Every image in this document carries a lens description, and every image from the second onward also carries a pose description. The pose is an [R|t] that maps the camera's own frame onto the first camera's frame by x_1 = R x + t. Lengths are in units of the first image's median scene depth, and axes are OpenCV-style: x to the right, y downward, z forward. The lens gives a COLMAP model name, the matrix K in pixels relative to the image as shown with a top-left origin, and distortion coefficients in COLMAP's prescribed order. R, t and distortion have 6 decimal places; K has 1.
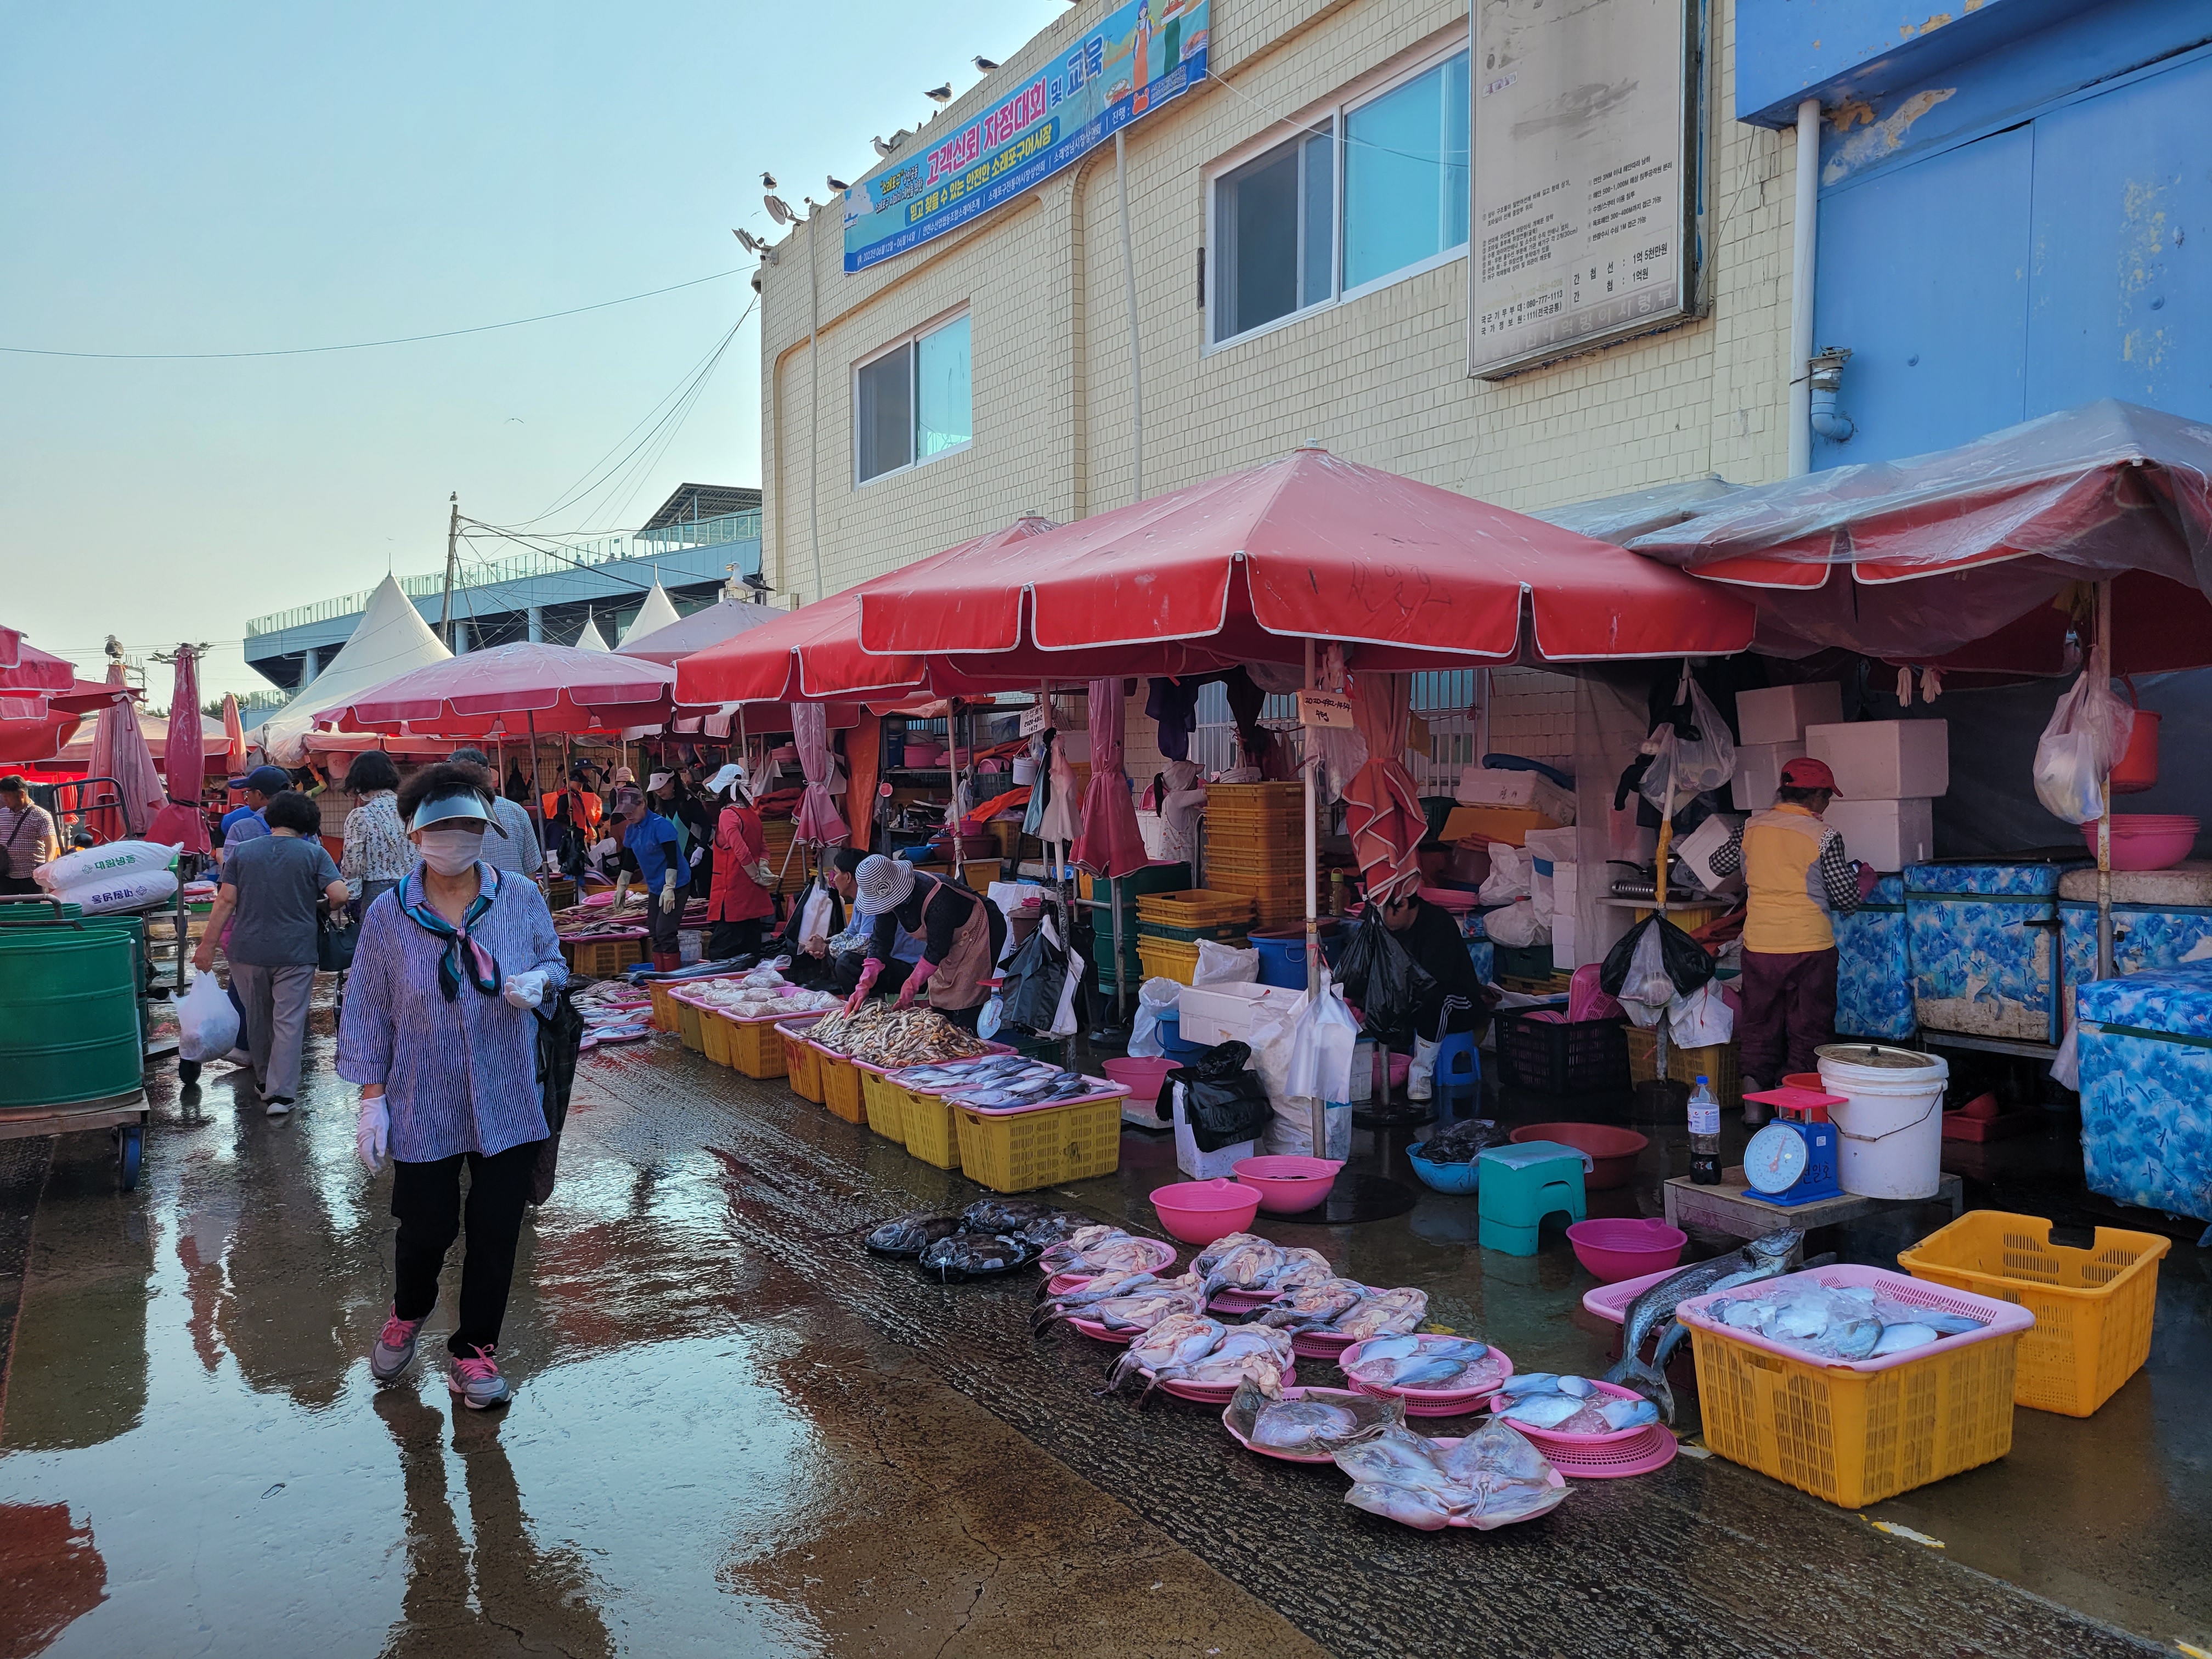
lens RADIAL K [[1644.1, 0, 1117.3], [0, 1644.1, 839.8], [0, 0, 1]] dist [0.038645, -0.008522]
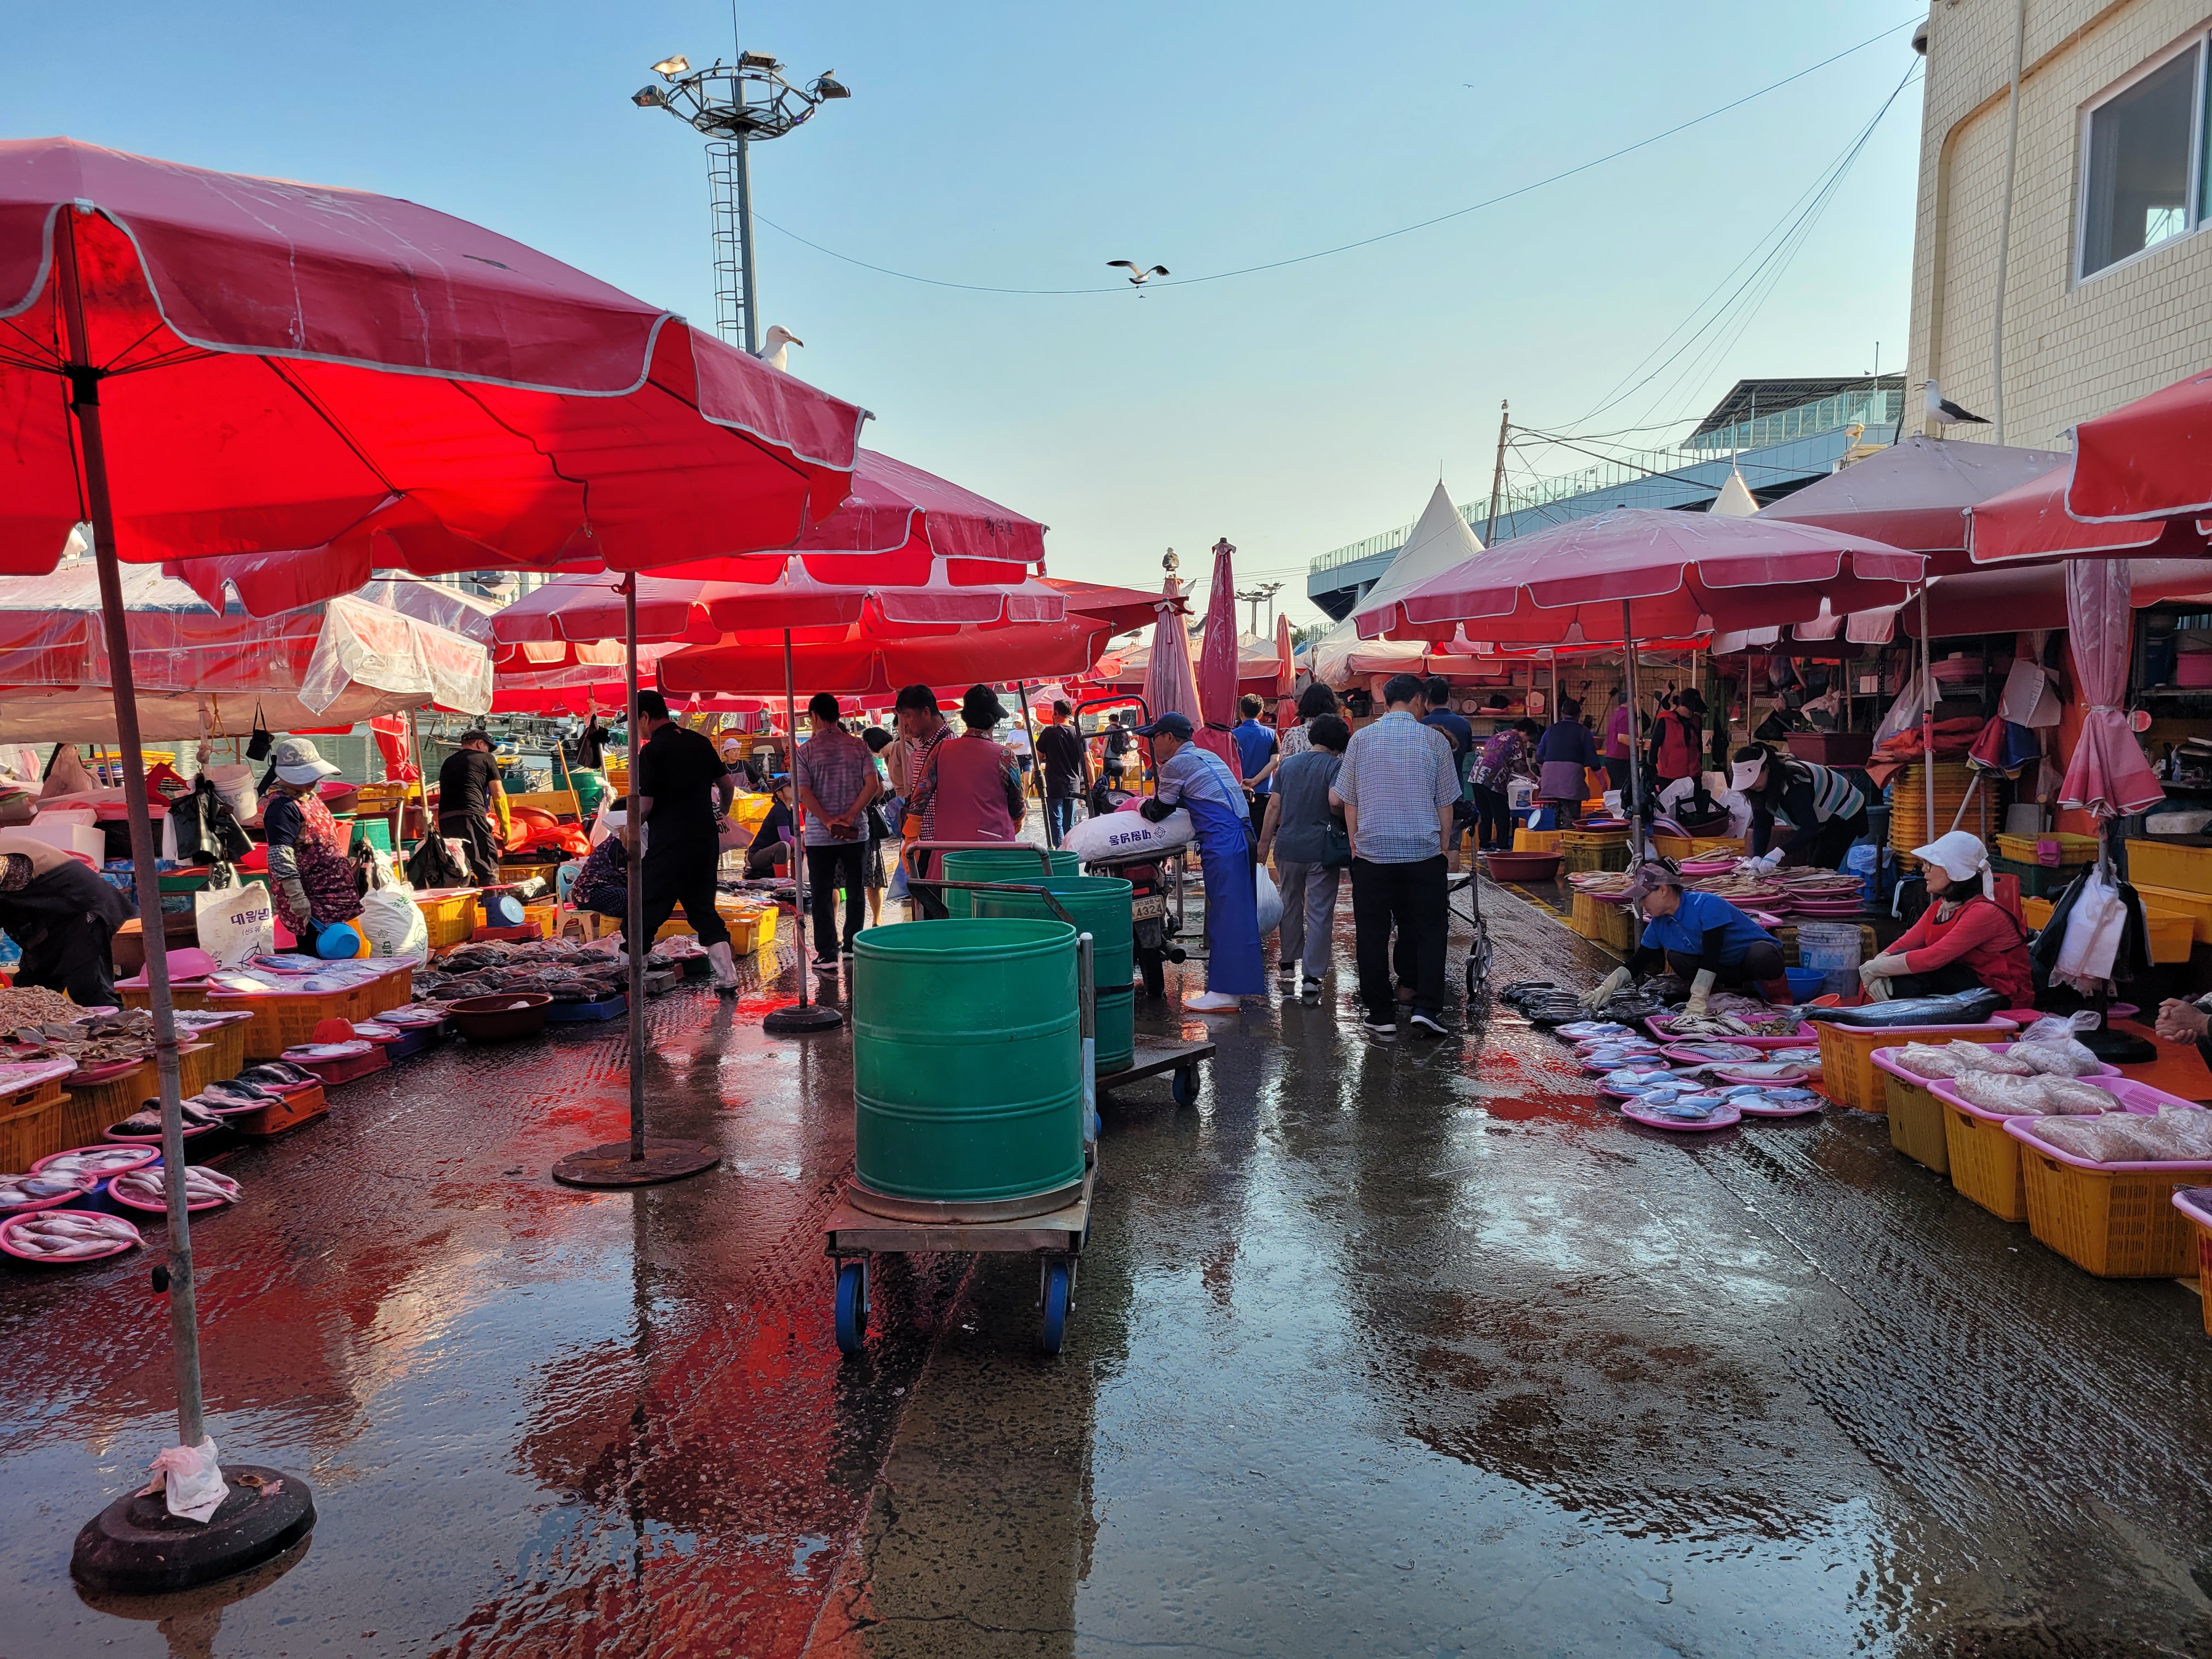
lens RADIAL K [[1623.9, 0, 1106.0], [0, 1623.9, 829.5], [0, 0, 1]] dist [0.031259, -0.004410]
pose [[0.821785, 0.051060, -0.567505, -0.127057], [-0.029622, 0.998458, 0.046938, -0.006728], [0.569027, -0.021762, 0.822031, 0.270887]]
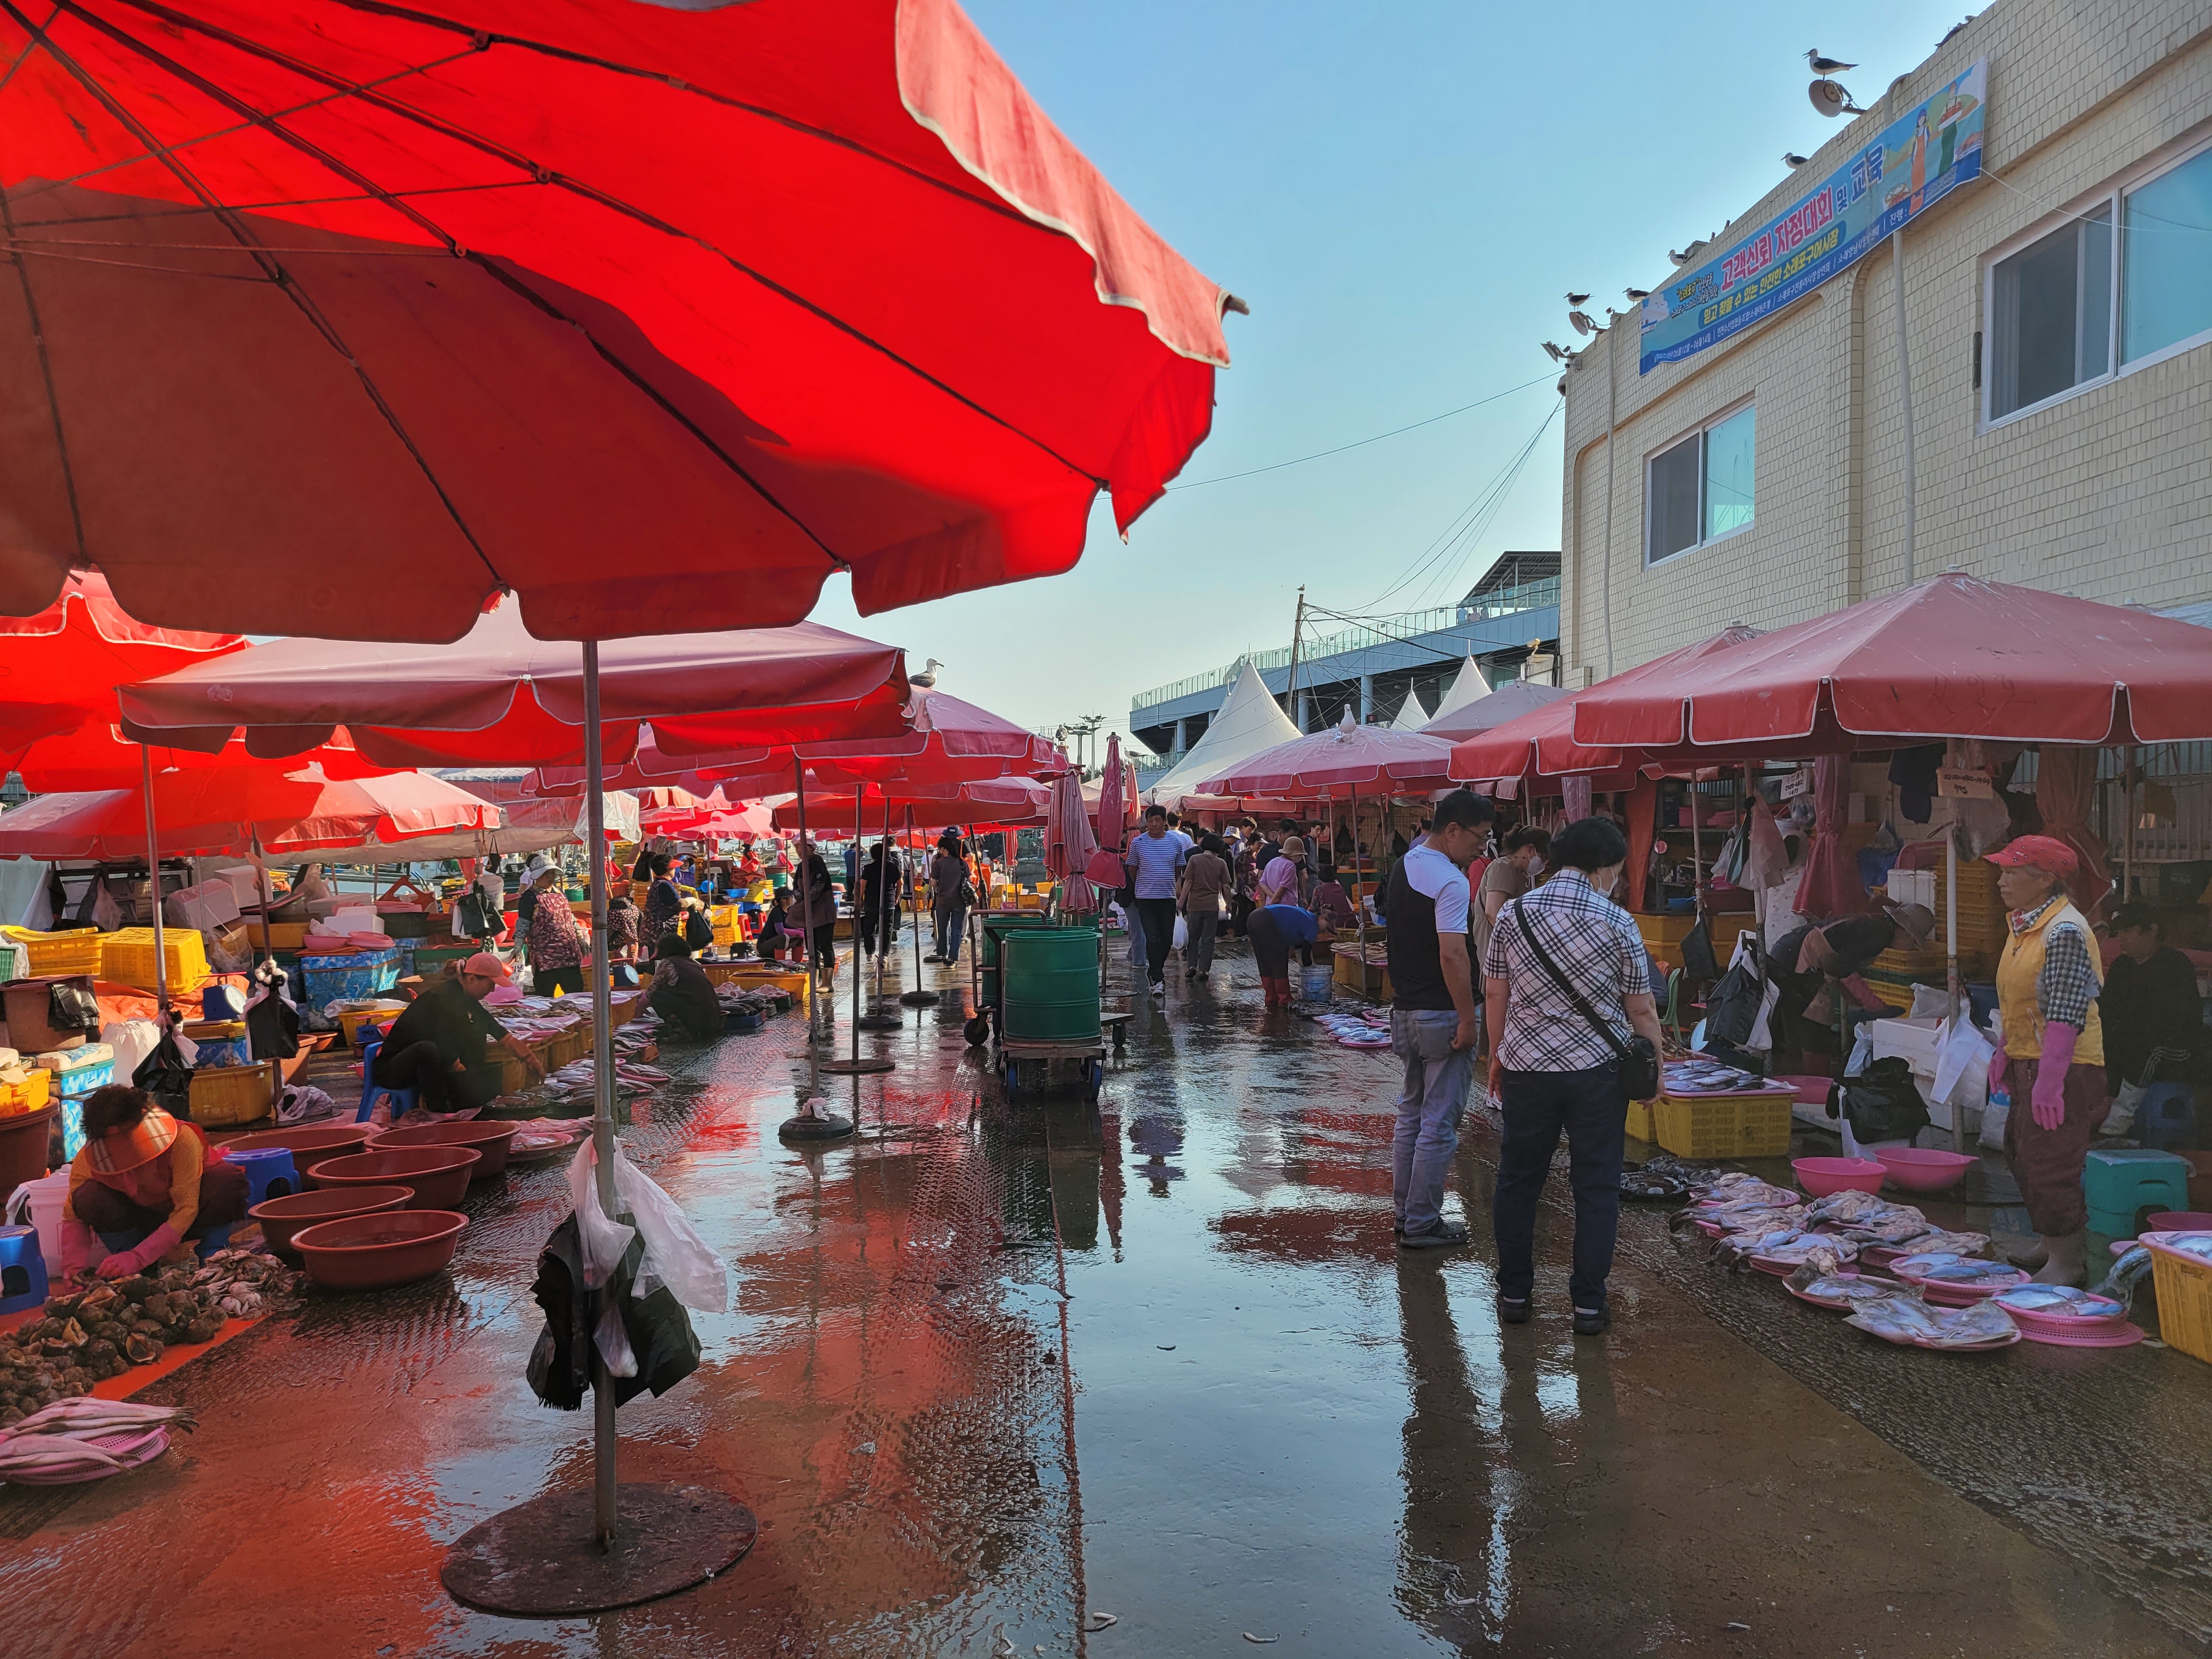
lens RADIAL K [[1665.5, 0, 1106.0], [0, 1665.5, 829.5], [0, 0, 1]] dist [0.037487, -0.004128]
pose [[0.880908, 0.008627, -0.473209, 0.072272], [-0.027796, 0.999051, -0.033530, 0.006606], [0.472471, 0.042691, 0.880312, -0.184021]]
